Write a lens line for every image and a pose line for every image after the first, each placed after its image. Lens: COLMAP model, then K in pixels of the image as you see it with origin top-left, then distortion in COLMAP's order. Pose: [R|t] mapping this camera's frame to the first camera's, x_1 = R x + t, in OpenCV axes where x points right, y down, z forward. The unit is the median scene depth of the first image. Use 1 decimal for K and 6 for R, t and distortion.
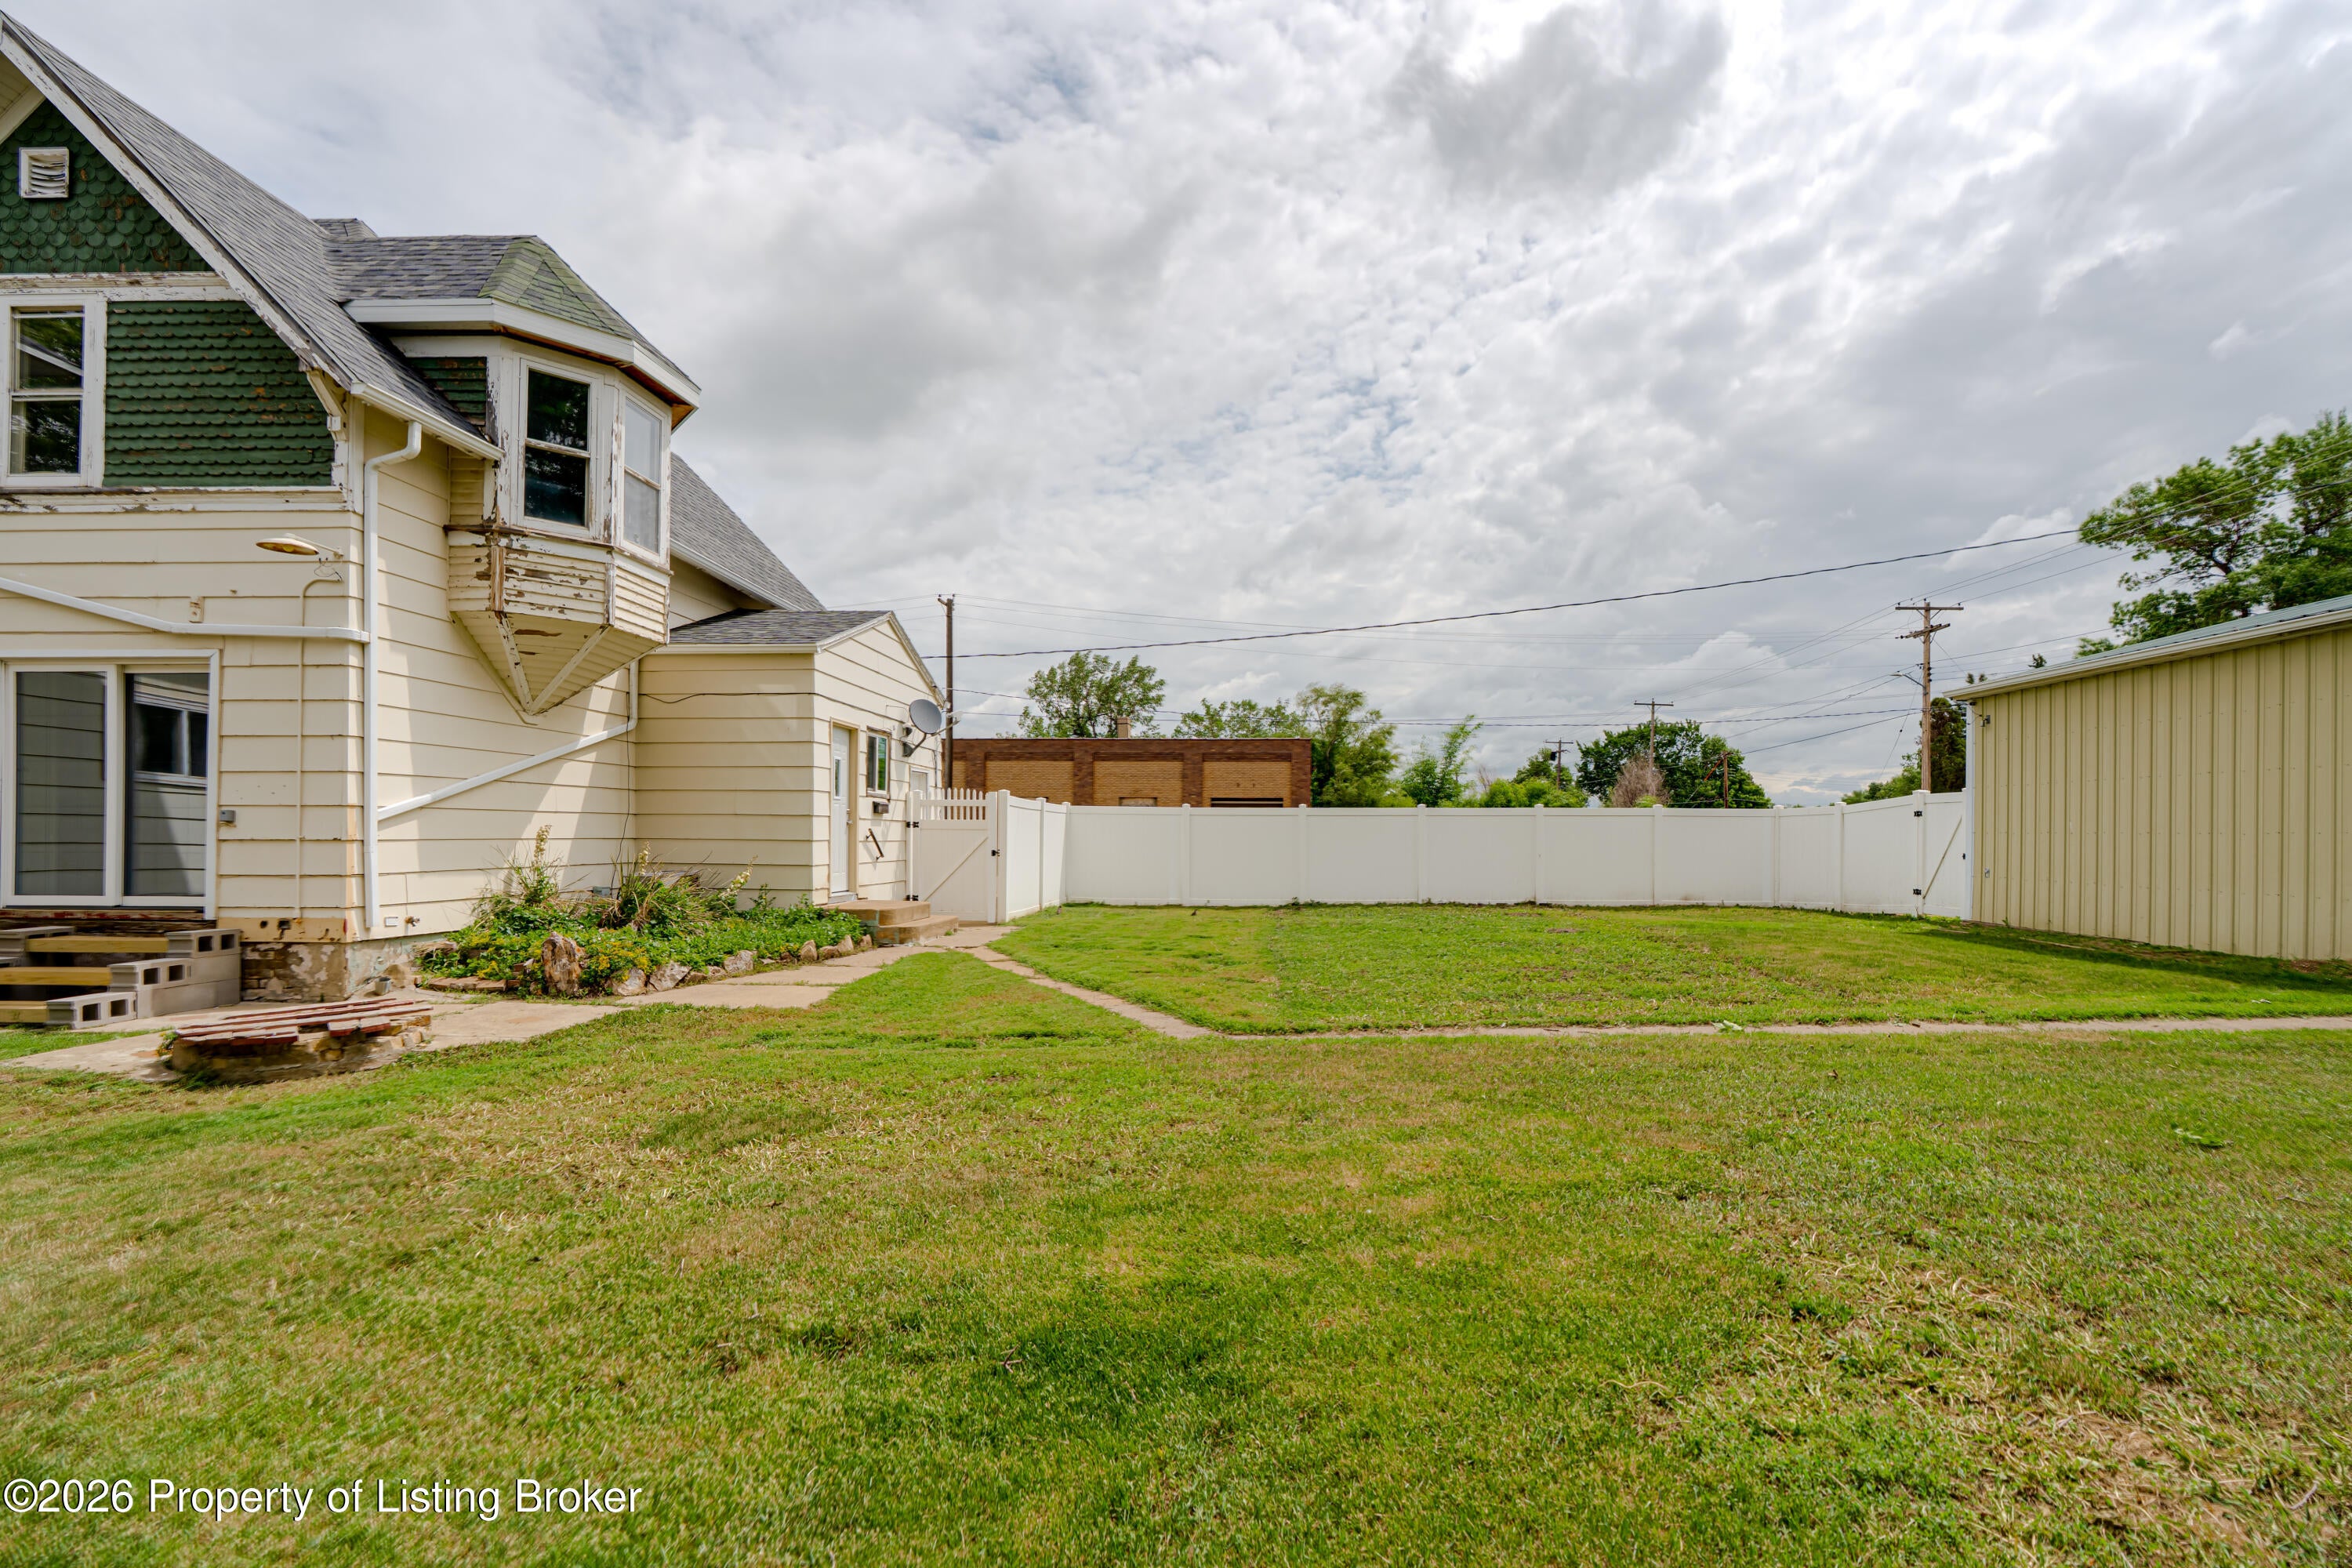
lens RADIAL K [[1965.8, 0, 1173.4], [0, 1965.8, 725.2], [0, 0, 1]] dist [0.005873, -0.002008]
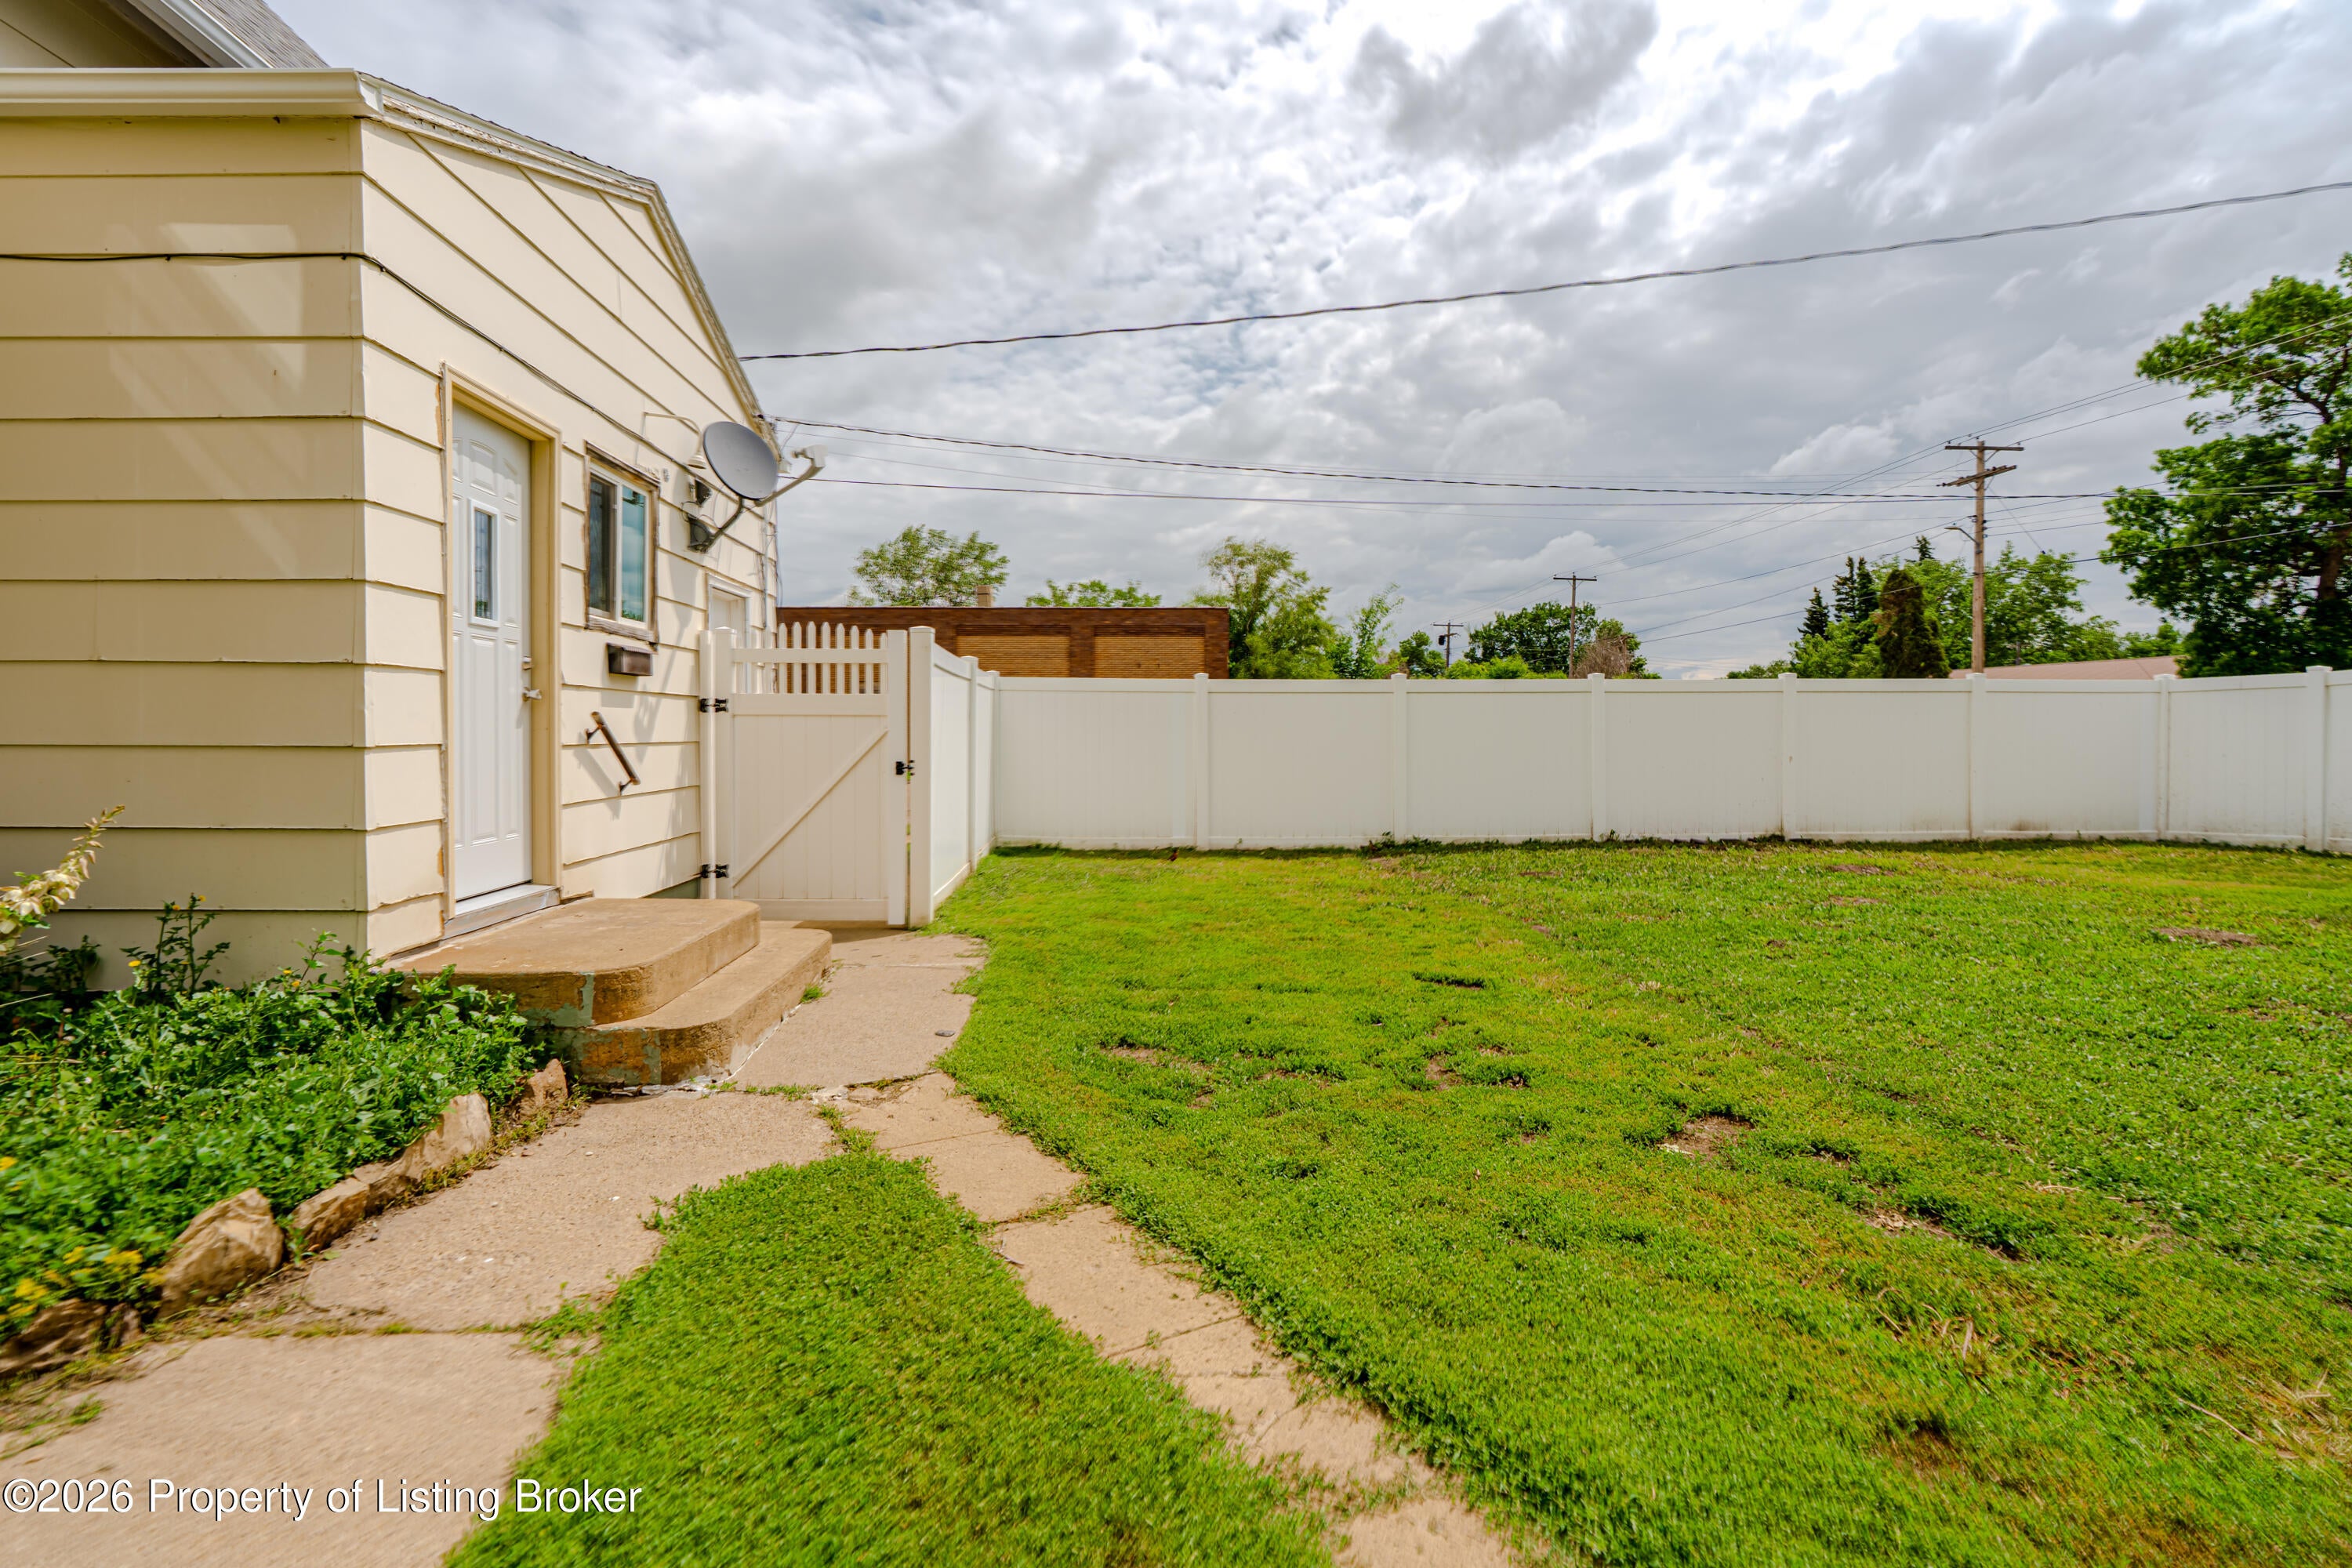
lens RADIAL K [[1965.8, 0, 1173.4], [0, 1965.8, 725.2], [0, 0, 1]] dist [0.005873, -0.002008]
pose [[0.995839, -0.003661, 0.091061, -0.053843], [-0.001286, 0.998529, 0.054208, 0.023805], [-0.091125, -0.054100, 0.994369, 0.423977]]
